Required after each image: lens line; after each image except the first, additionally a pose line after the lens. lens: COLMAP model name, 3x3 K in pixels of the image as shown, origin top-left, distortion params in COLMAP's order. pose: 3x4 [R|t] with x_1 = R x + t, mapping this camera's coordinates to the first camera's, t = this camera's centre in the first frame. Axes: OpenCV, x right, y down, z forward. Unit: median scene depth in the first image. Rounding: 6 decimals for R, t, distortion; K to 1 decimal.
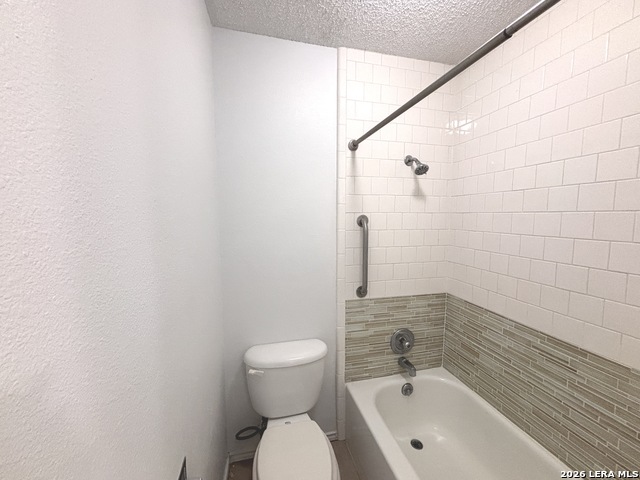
lens RADIAL K [[257.8, 0, 321.7], [0, 257.8, 240.5], [0, 0, 1]] dist [0.001573, 0.000573]
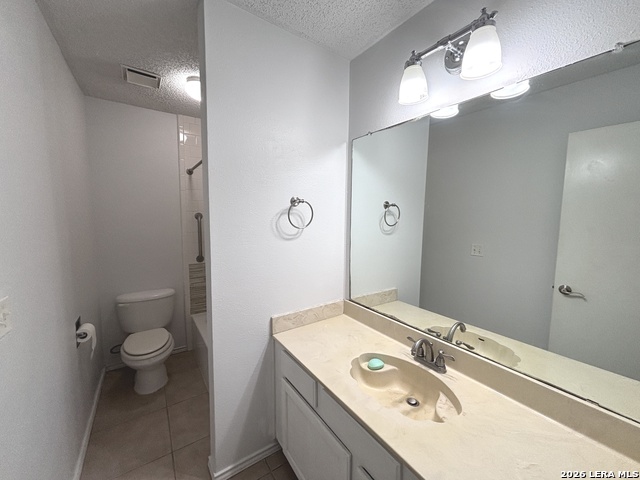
lens RADIAL K [[257.8, 0, 318.4], [0, 257.8, 239.6], [0, 0, 1]] dist [0.001573, 0.000573]
pose [[0.921349, -0.028189, 0.387713, 0.230612], [0.026641, 0.999601, 0.009367, 0.085405], [-0.387823, 0.001699, 0.921732, -0.885544]]
